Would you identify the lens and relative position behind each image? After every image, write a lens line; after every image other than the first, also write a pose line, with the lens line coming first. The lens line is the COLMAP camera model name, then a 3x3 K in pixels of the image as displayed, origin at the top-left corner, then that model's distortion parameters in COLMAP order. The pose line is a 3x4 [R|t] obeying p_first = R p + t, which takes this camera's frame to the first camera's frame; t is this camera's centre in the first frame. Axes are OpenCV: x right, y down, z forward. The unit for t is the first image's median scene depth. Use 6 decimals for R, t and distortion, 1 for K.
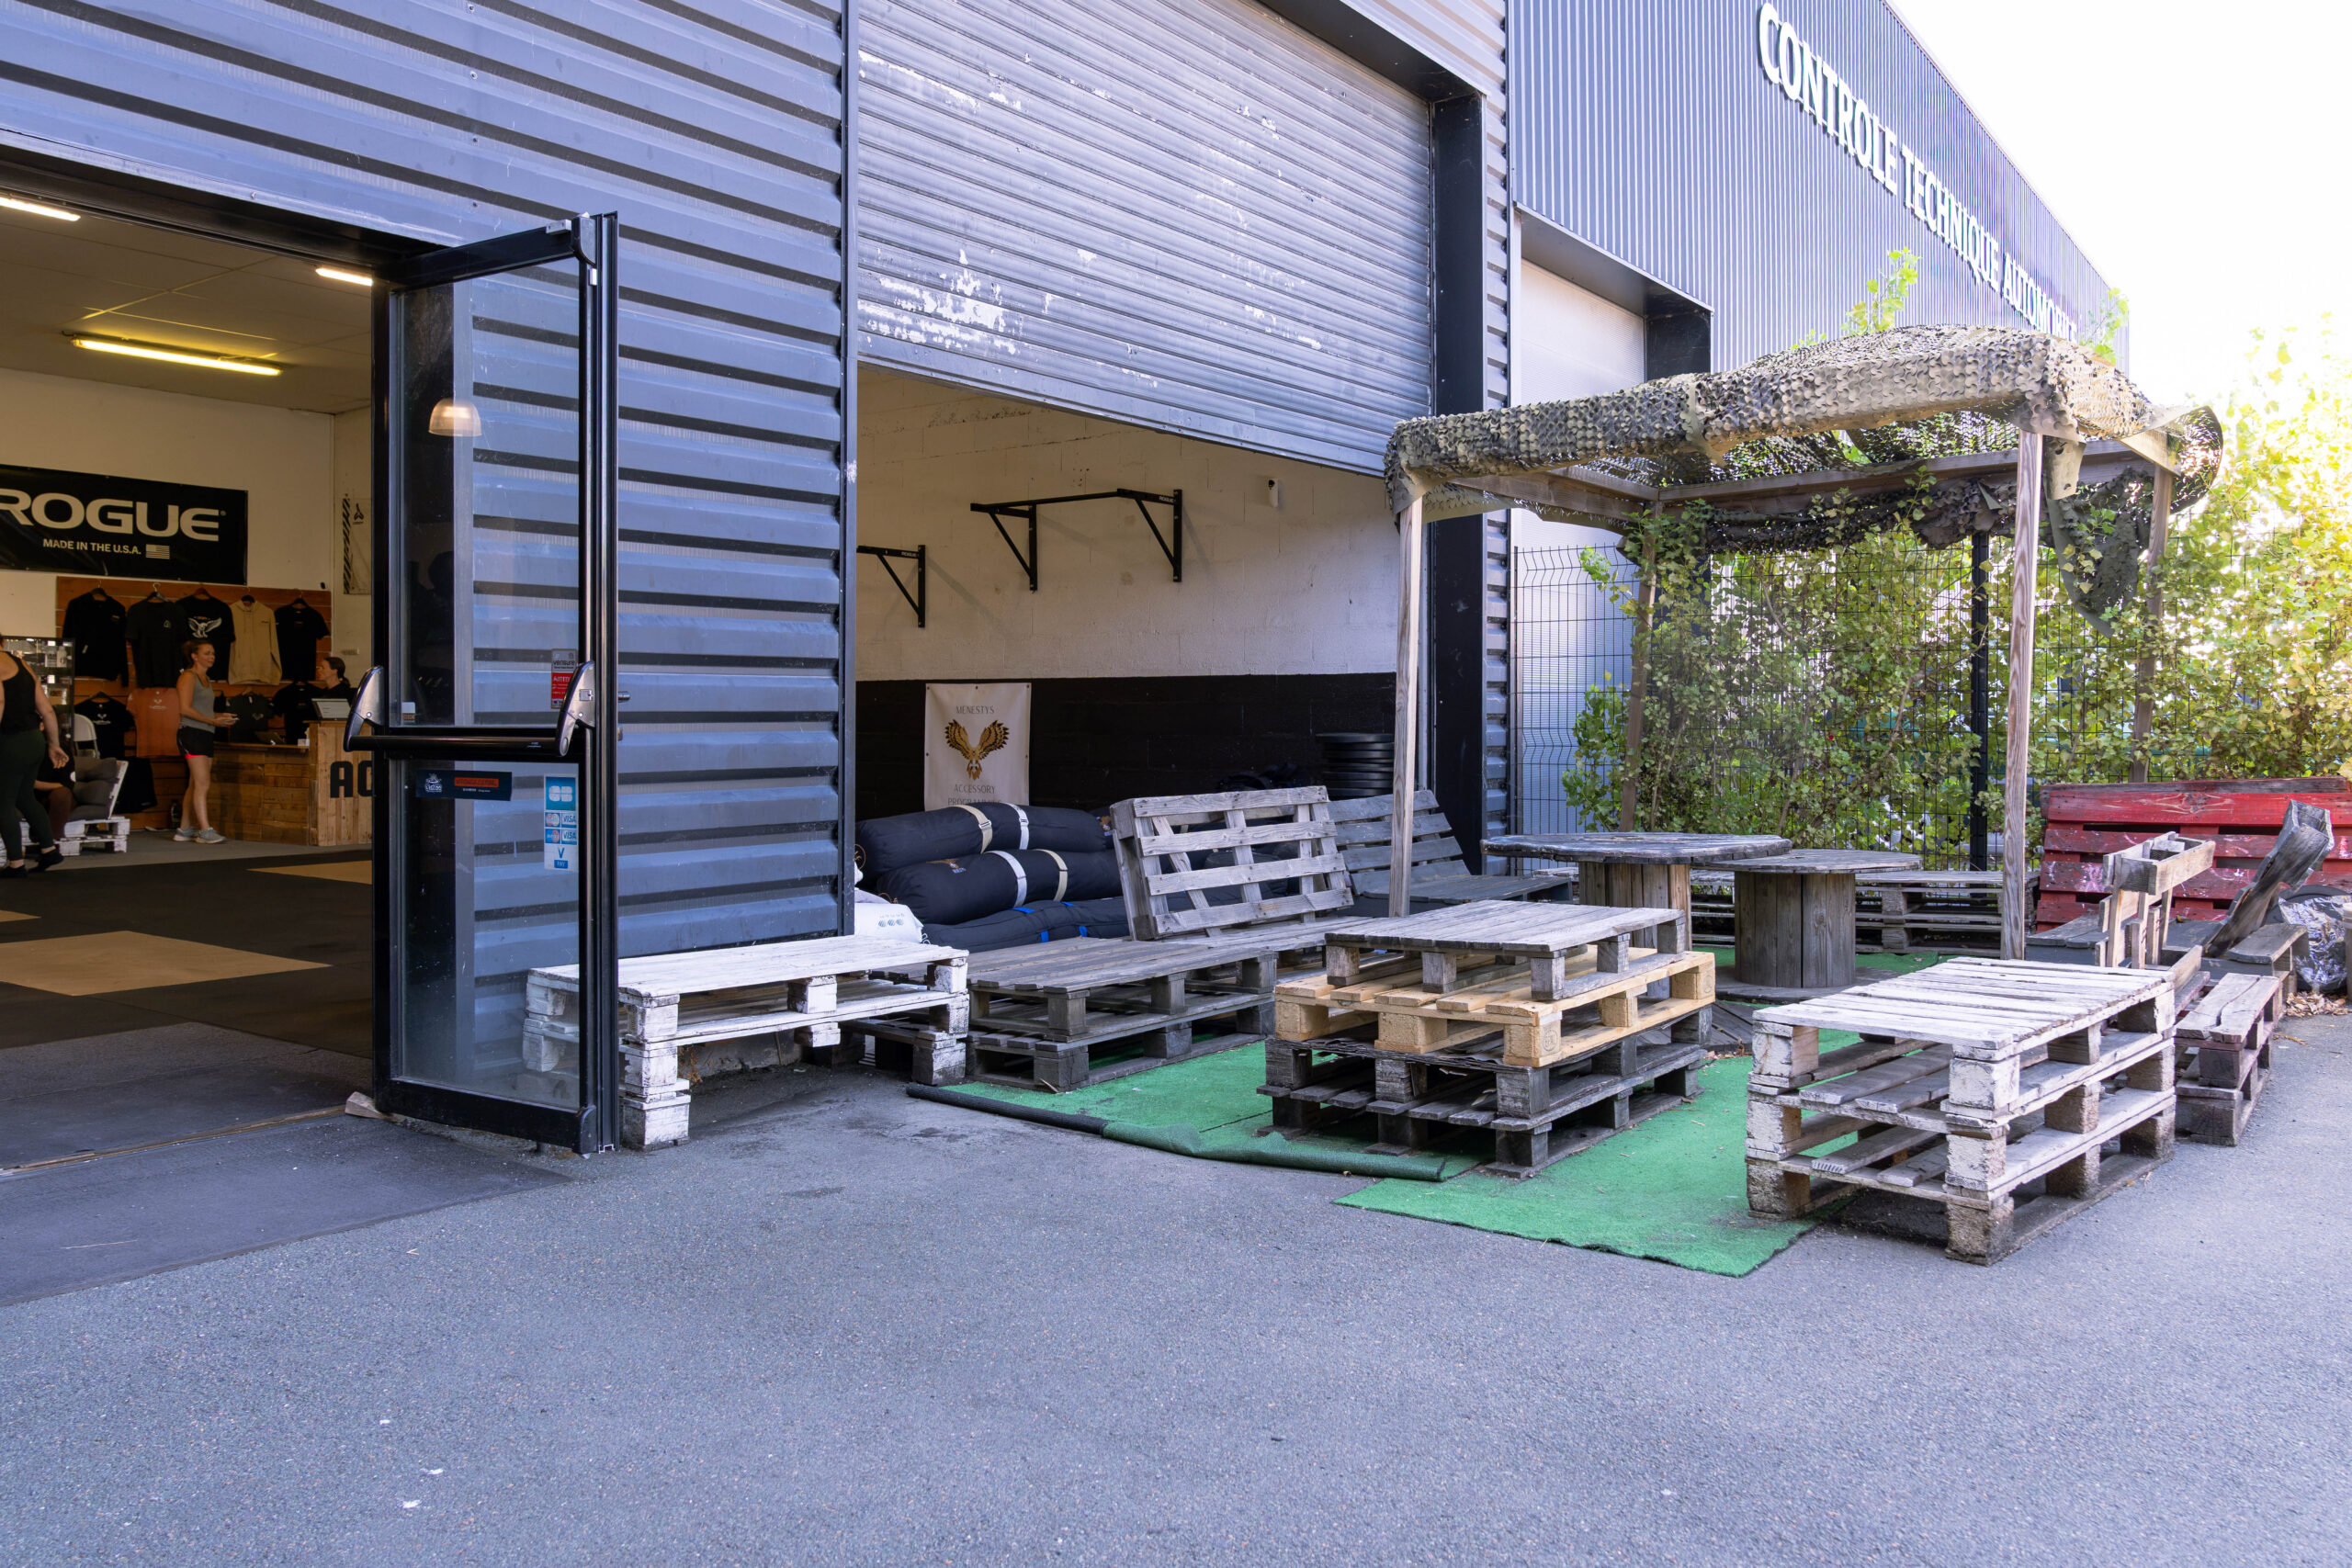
lens RADIAL K [[1750.8, 0, 1174.8], [0, 1750.8, 766.9], [0, 0, 1]] dist [0.003105, 0.002958]
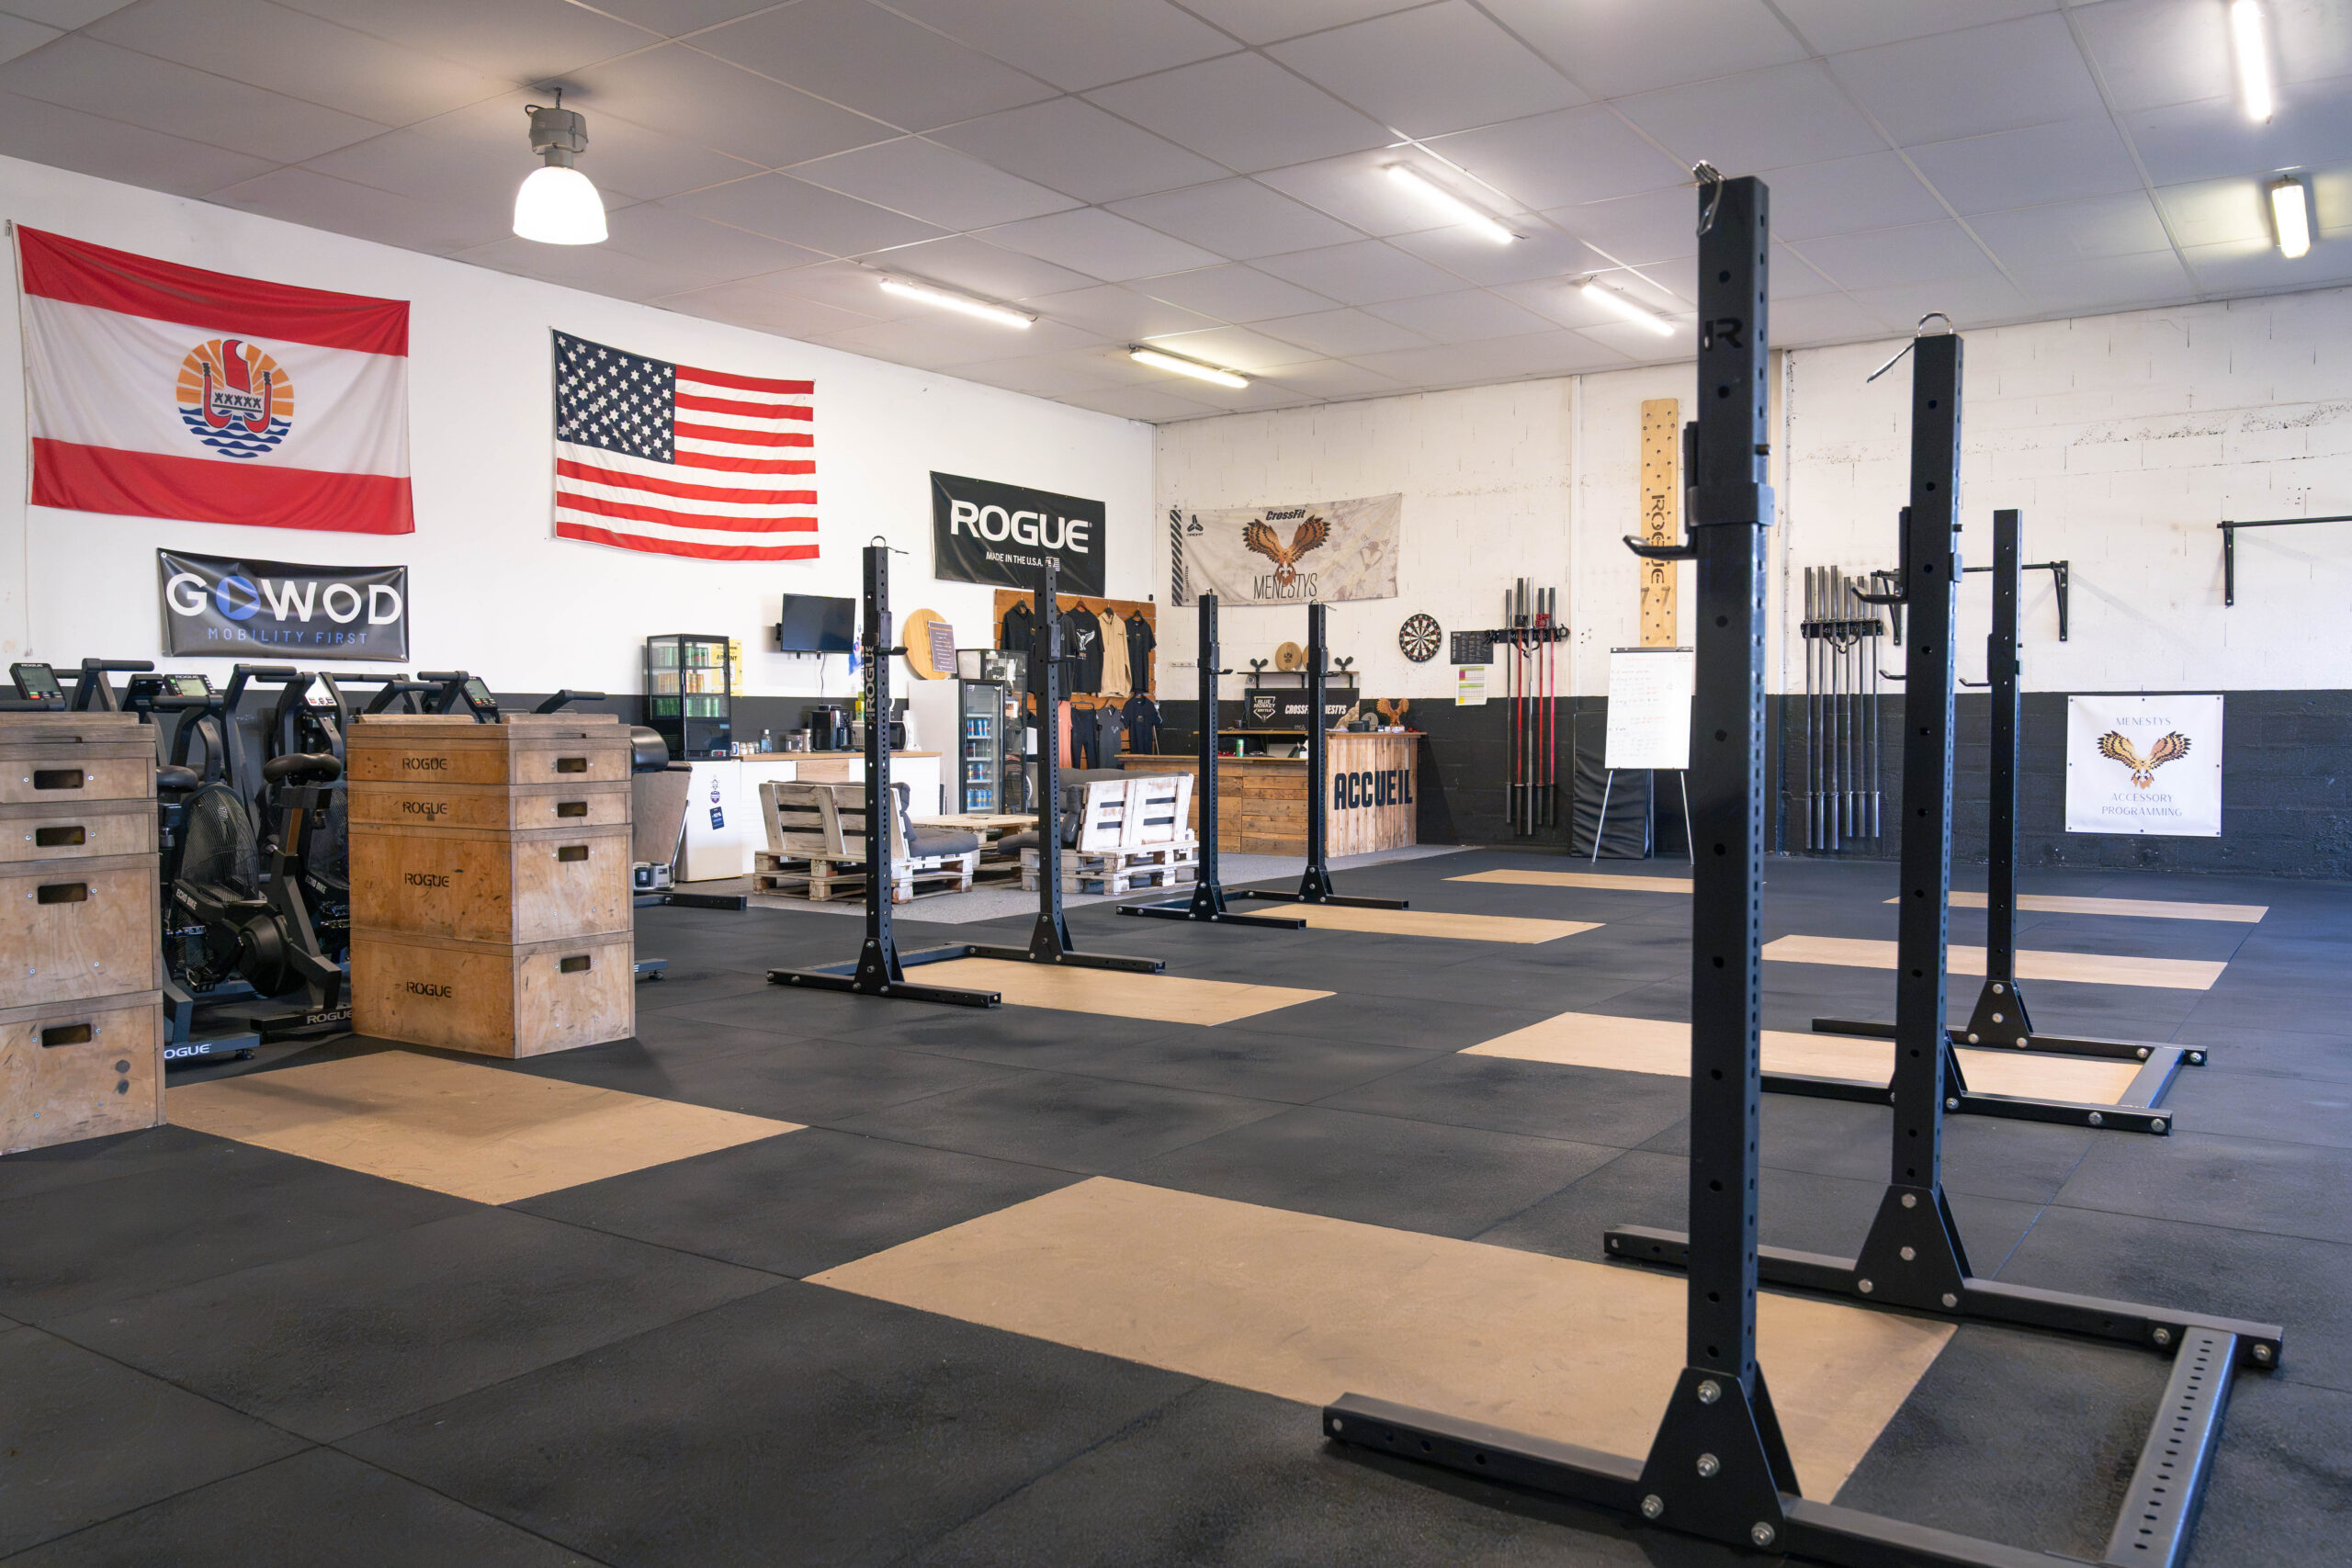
lens RADIAL K [[1773.2, 0, 1178.4], [0, 1773.2, 788.2], [0, 0, 1]] dist [-0.007378, -0.000843]
pose [[0.998954, -0.004577, 0.045491, -0.558506], [0.004249, 0.999964, 0.007303, -0.002311], [-0.045522, -0.007102, 0.998938, -0.010545]]
